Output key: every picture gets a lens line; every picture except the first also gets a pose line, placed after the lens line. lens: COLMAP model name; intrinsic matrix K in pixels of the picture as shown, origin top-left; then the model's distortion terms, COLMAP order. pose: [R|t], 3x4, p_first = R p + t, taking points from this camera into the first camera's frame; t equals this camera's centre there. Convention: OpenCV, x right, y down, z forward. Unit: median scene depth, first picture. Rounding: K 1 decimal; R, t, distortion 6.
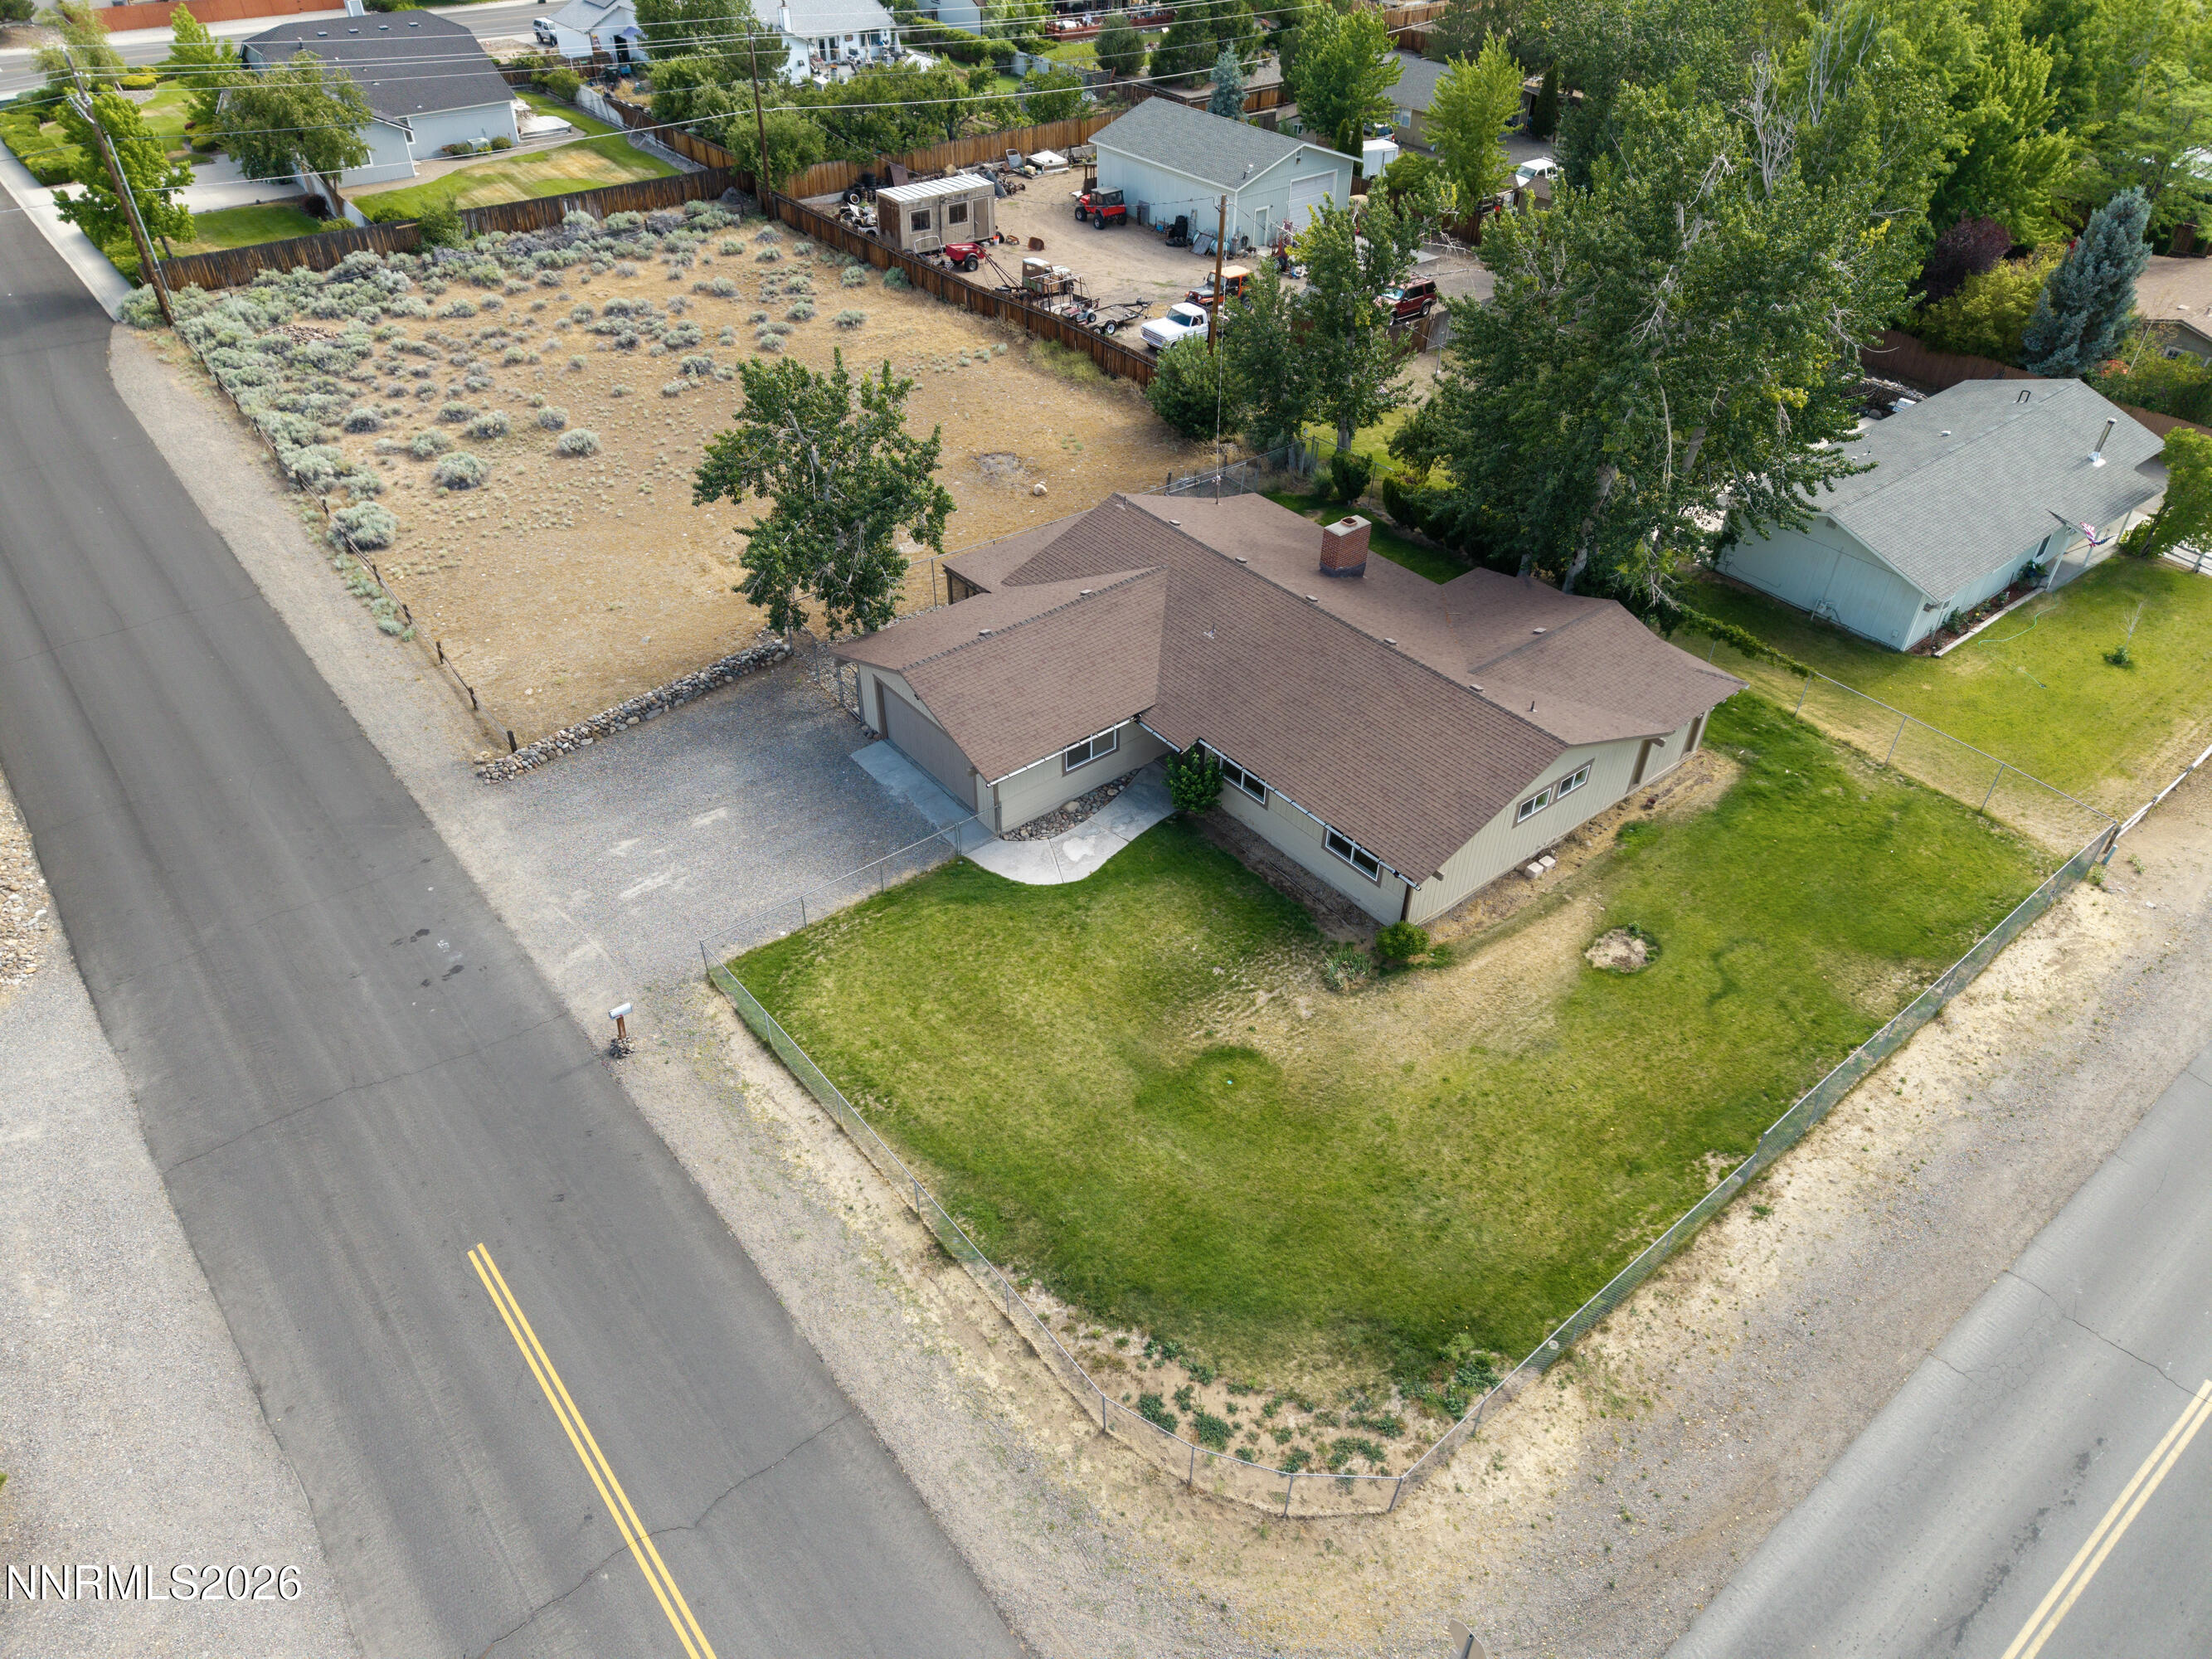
lens RADIAL K [[1477.6, 0, 1110.5], [0, 1477.6, 828.4], [0, 0, 1]] dist [0.028056, -0.026176]
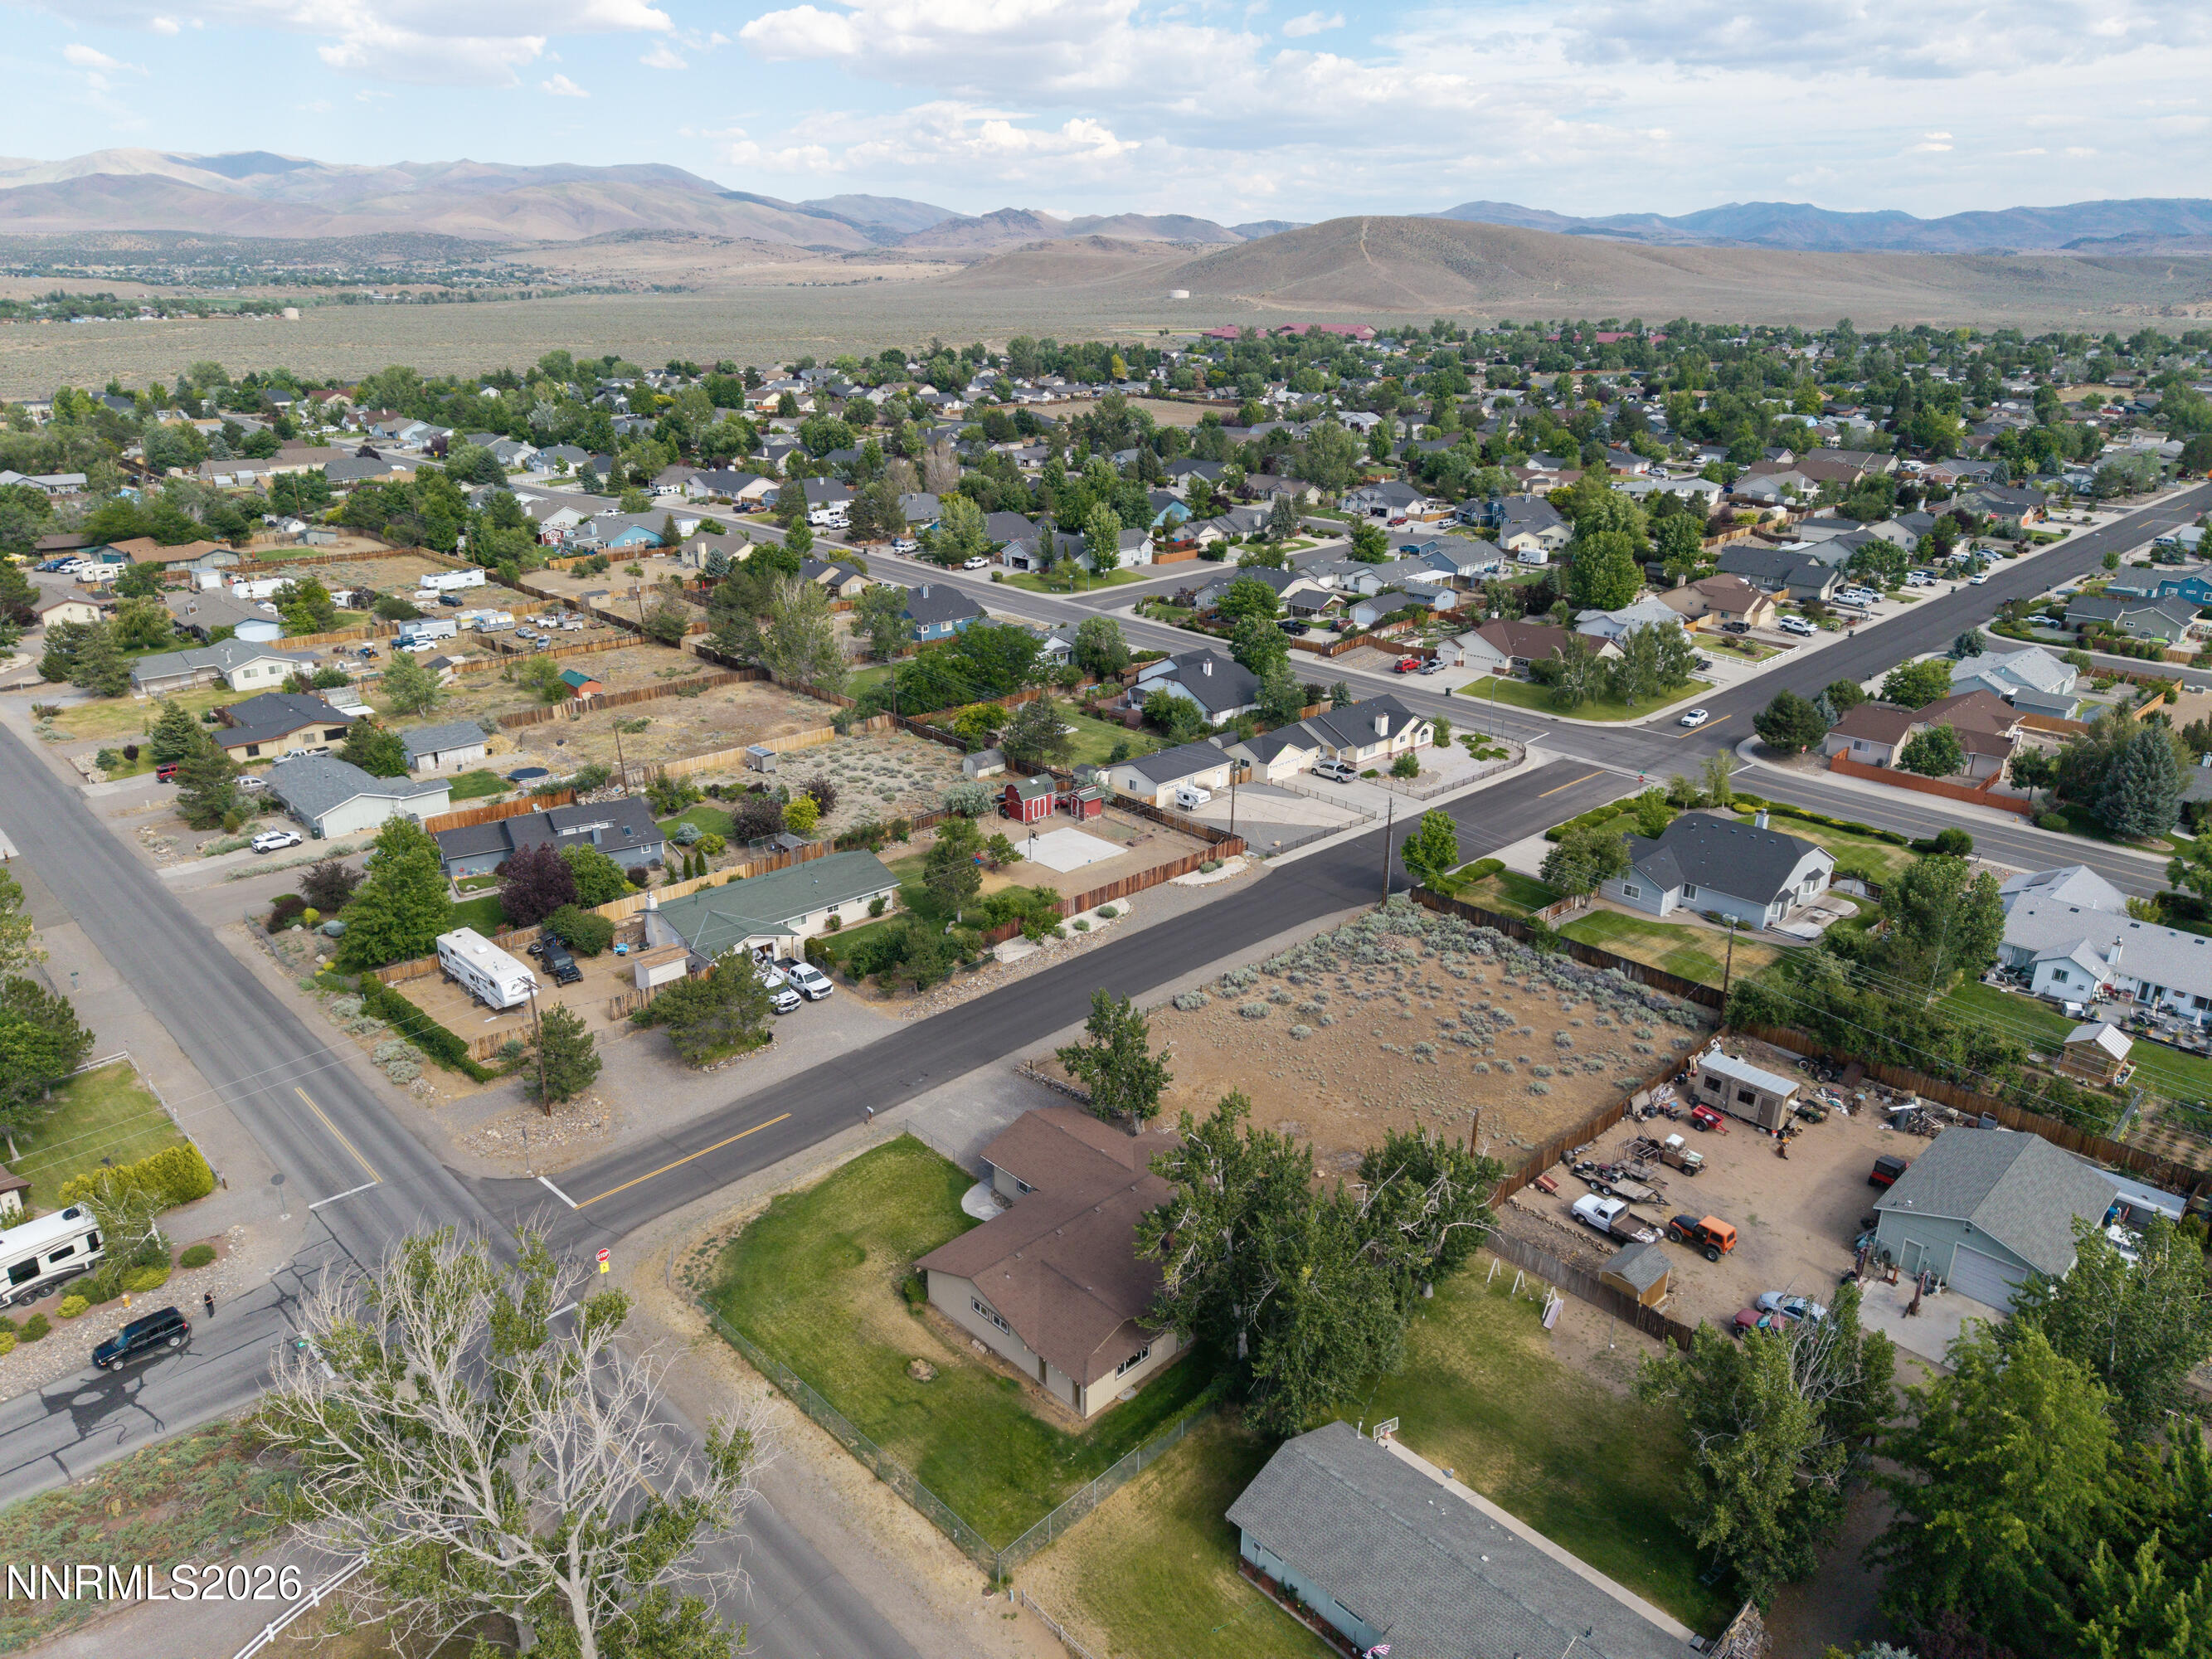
lens RADIAL K [[1465.8, 0, 1106.0], [0, 1465.8, 829.5], [0, 0, 1]] dist [0.139978, -0.338463]
pose [[0.097098, 0.337066, -0.936461, 1.868341], [-0.627101, 0.751363, 0.205421, -0.977260], [0.772863, 0.567309, 0.284330, 0.151612]]
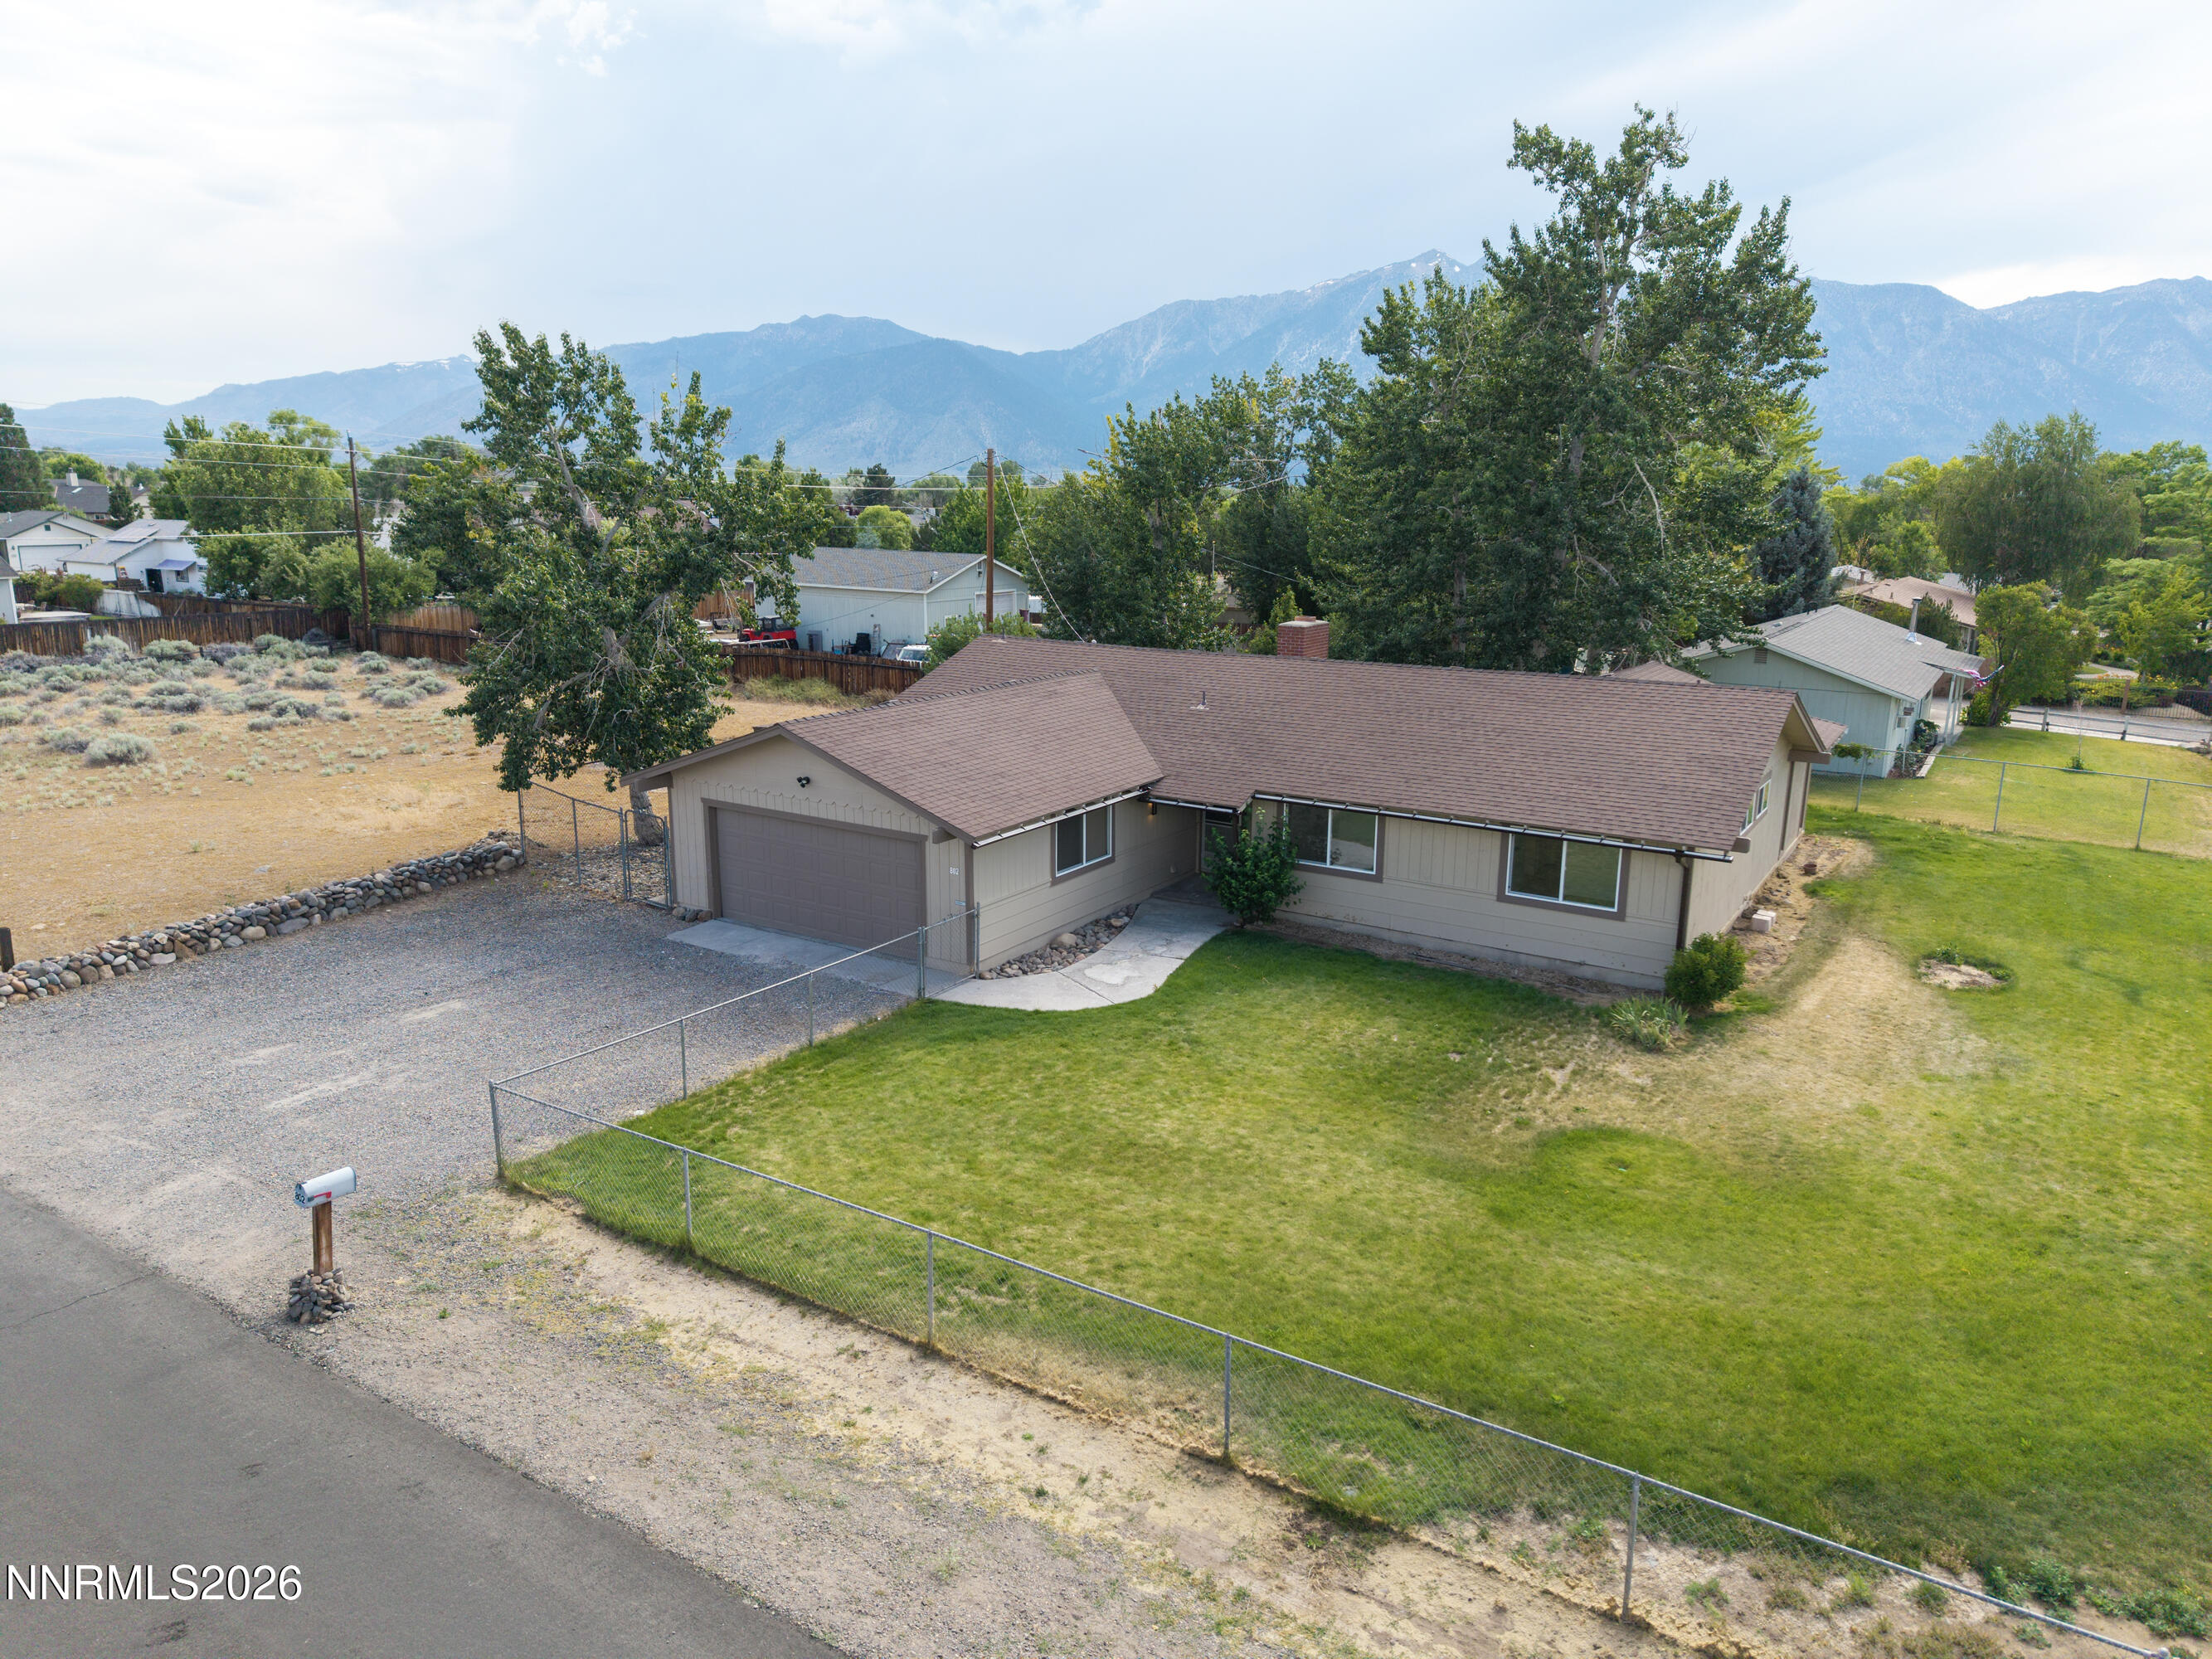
lens RADIAL K [[1477.6, 0, 1110.5], [0, 1477.6, 828.4], [0, 0, 1]] dist [0.028056, -0.026176]
pose [[0.949056, -0.074964, 0.306059, -0.193856], [0.199070, 0.895551, -0.397944, 0.191579], [-0.244260, 0.438599, 0.864852, 0.437889]]
